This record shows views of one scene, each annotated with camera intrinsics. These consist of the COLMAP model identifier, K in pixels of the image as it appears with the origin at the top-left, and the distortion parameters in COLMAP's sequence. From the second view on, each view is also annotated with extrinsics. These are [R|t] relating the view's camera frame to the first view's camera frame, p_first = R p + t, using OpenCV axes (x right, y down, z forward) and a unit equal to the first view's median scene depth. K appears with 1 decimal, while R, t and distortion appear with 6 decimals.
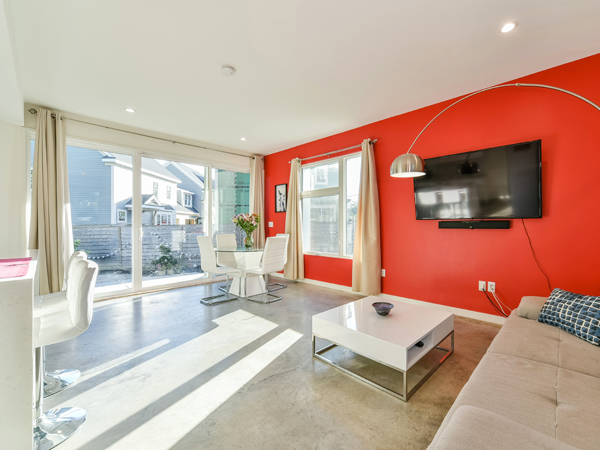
lens RADIAL K [[242.6, 0, 299.9], [0, 242.6, 225.6], [0, 0, 1]] dist [0.000660, 0.000105]
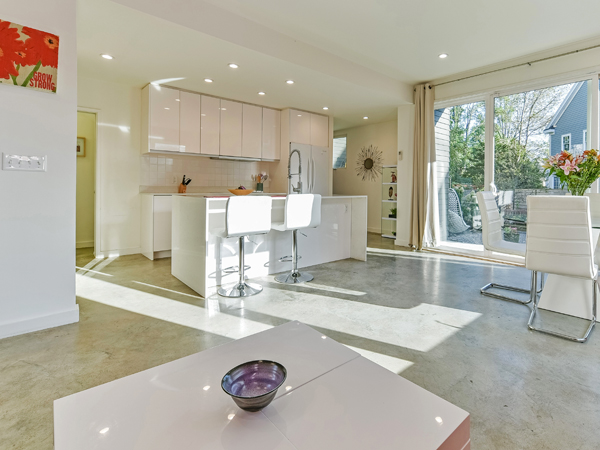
lens RADIAL K [[242.6, 0, 299.6], [0, 242.6, 224.4], [0, 0, 1]] dist [0.000660, 0.000105]
pose [[0.097982, 0.166040, -0.981239, 0.455923], [0.014522, 0.985640, 0.168234, -0.021378], [0.995082, -0.030734, 0.094164, 0.648985]]
